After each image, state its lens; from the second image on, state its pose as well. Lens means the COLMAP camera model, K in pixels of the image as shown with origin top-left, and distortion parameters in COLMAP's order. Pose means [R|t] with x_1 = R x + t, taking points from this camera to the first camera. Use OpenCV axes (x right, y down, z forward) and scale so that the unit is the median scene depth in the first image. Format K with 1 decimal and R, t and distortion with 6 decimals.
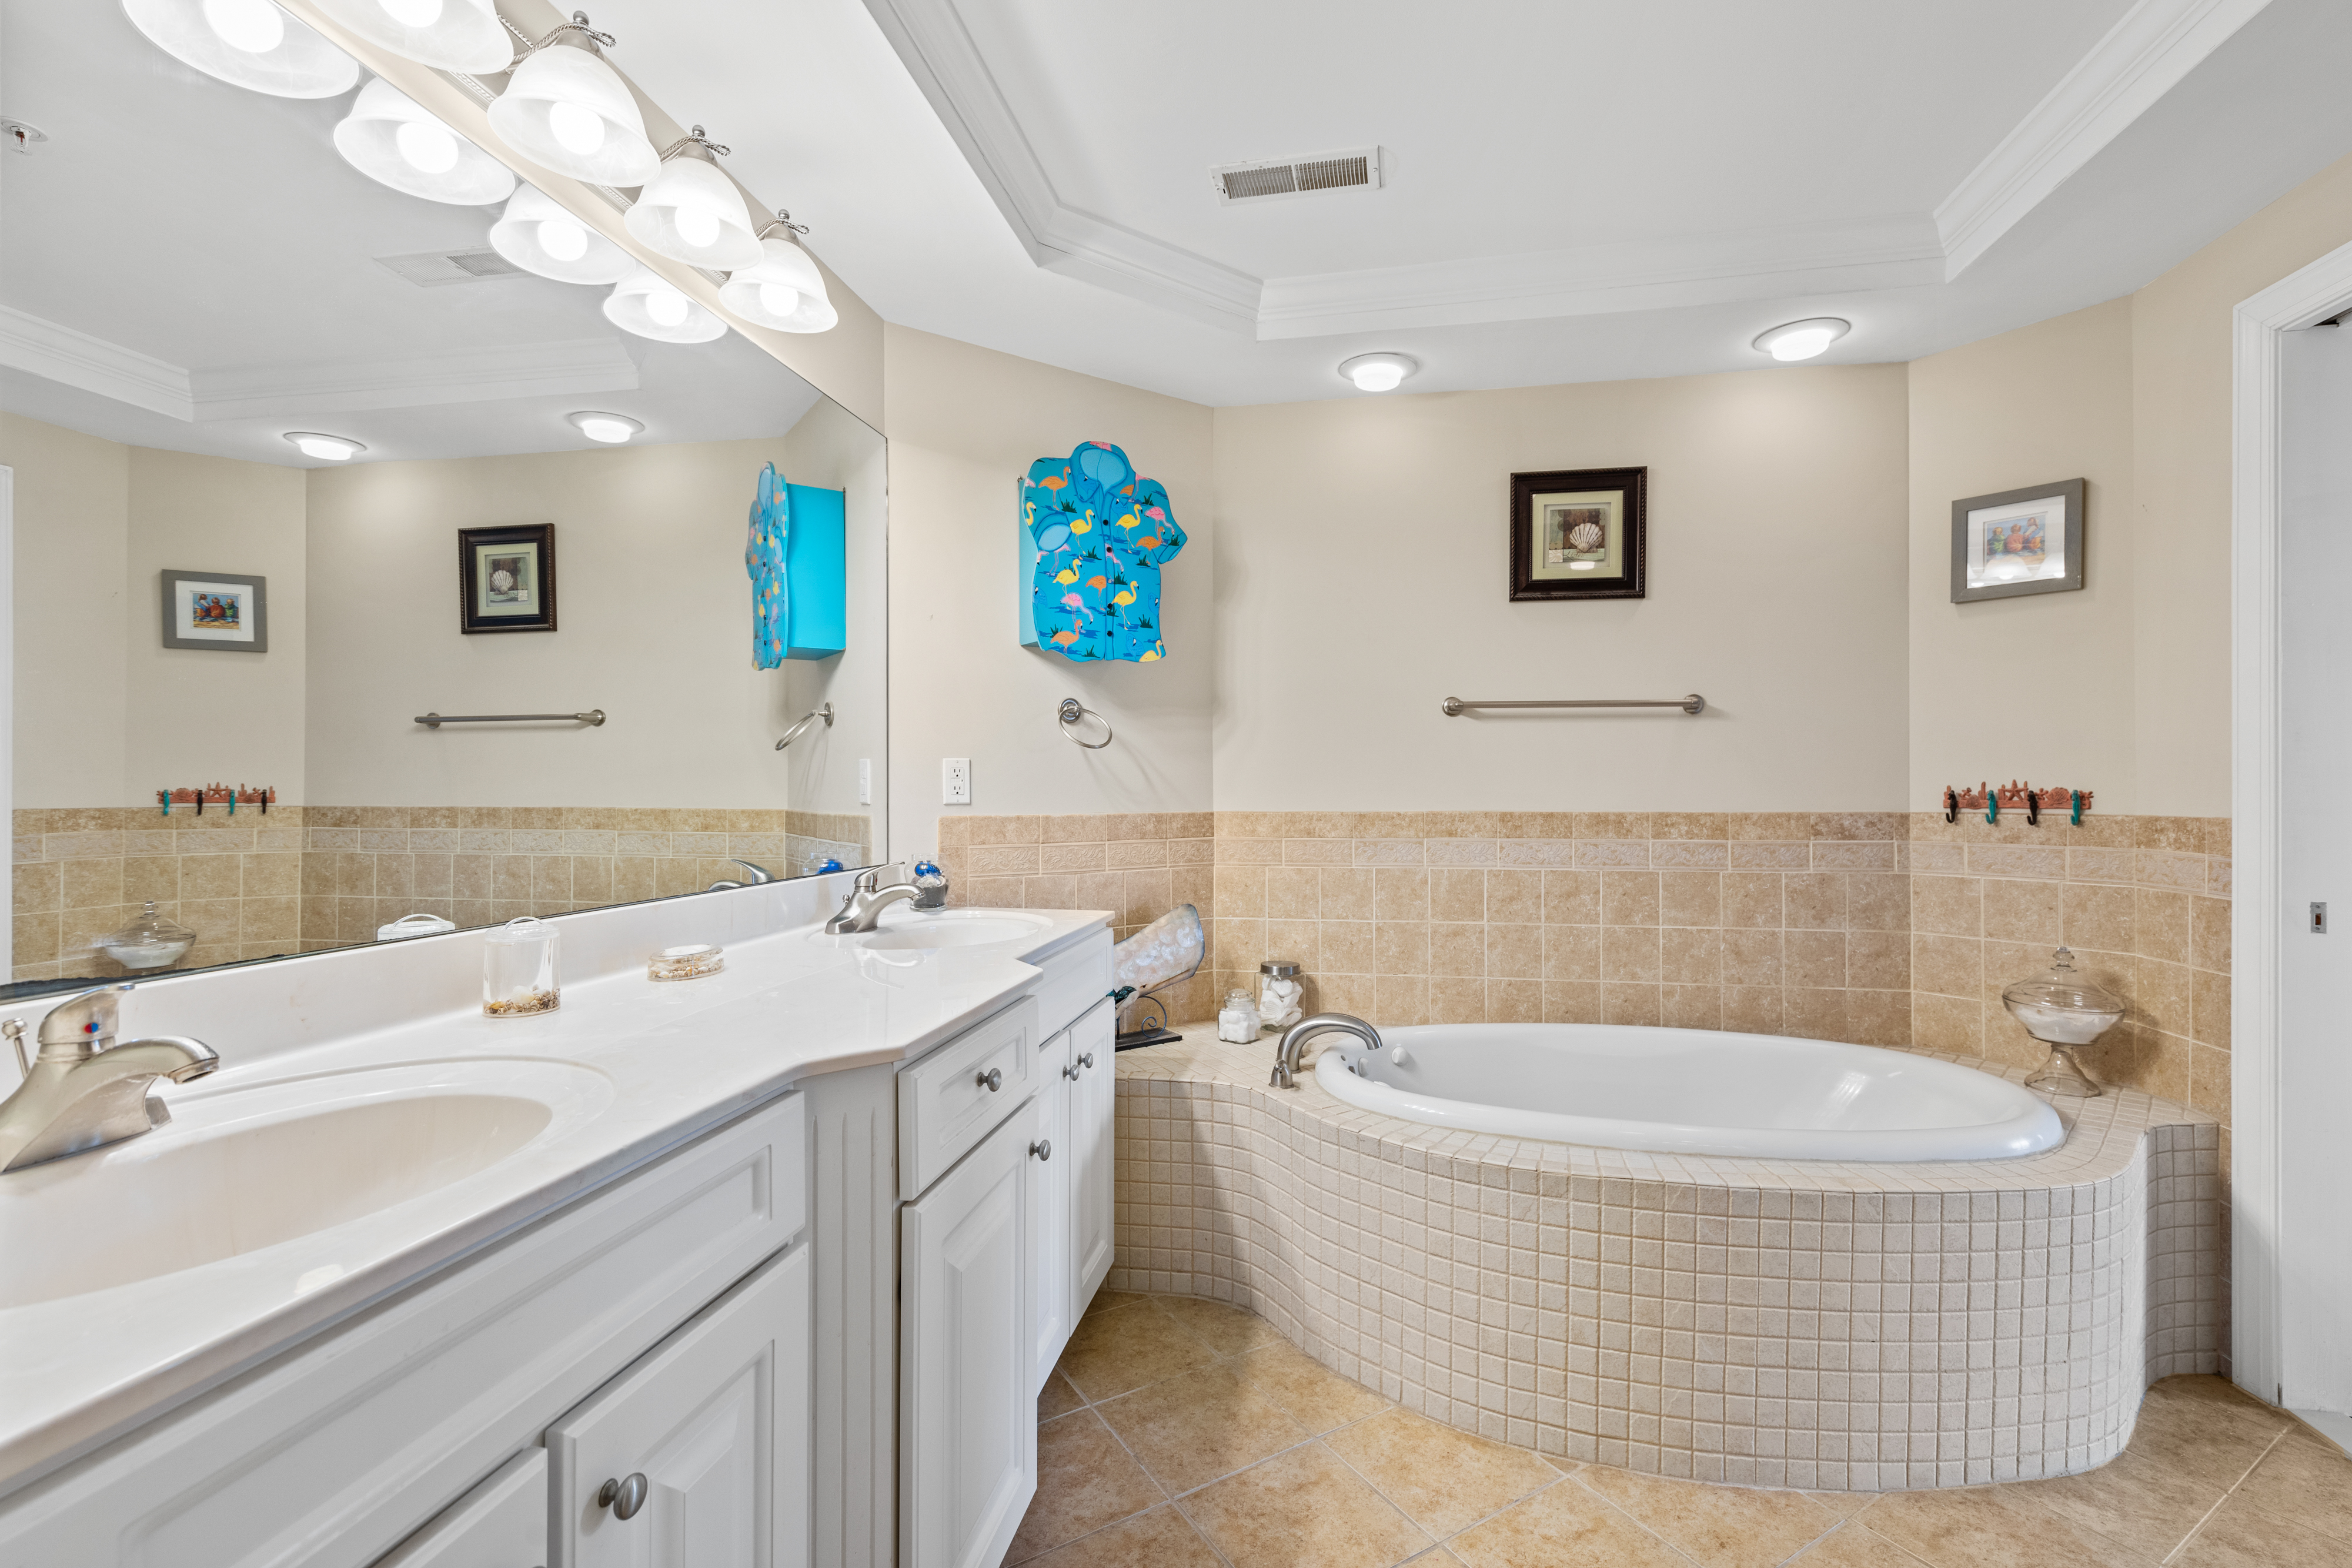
lens RADIAL K [[992.9, 0, 1176.0], [0, 992.9, 784.0], [0, 0, 1]] dist [0.000956, 0.000125]
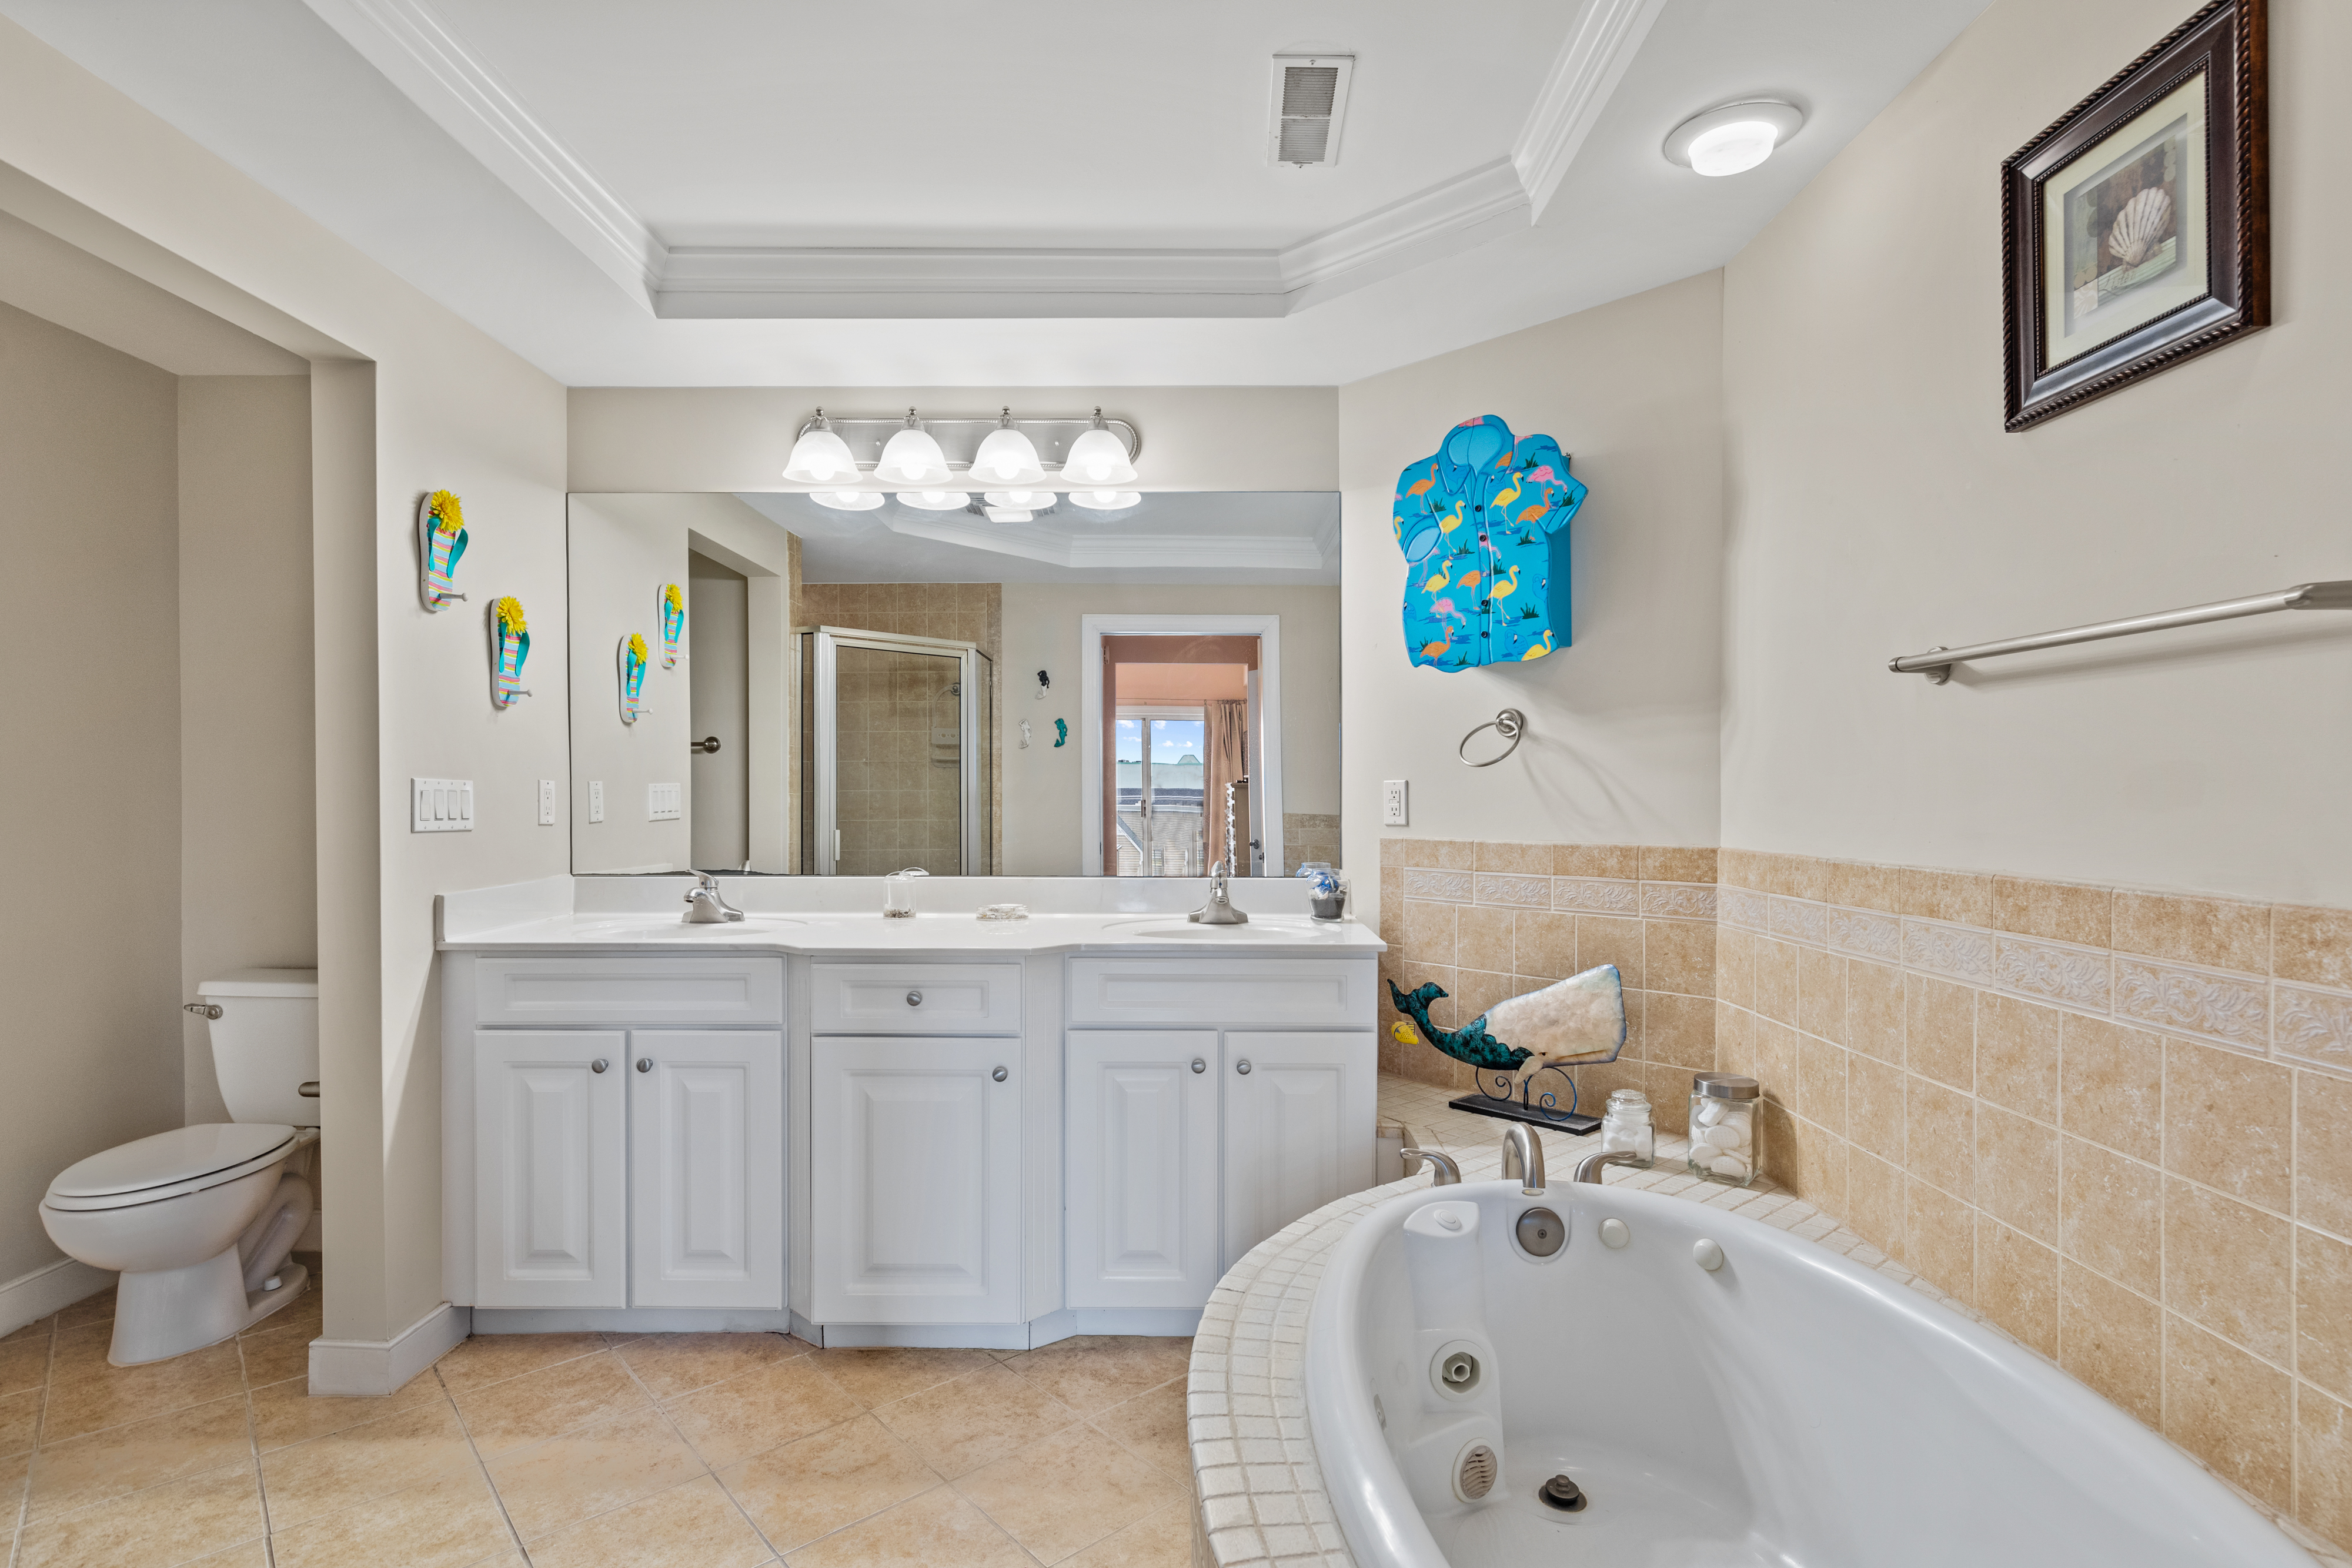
lens RADIAL K [[1103.4, 0, 1193.2], [0, 1103.4, 802.3], [0, 0, 1]] dist [0.002479, 0.000585]
pose [[0.216203, 0.008831, -0.976309, 0.793092], [0.002462, 0.999951, 0.009590, -0.013794], [0.976345, -0.004477, 0.216170, 0.520621]]
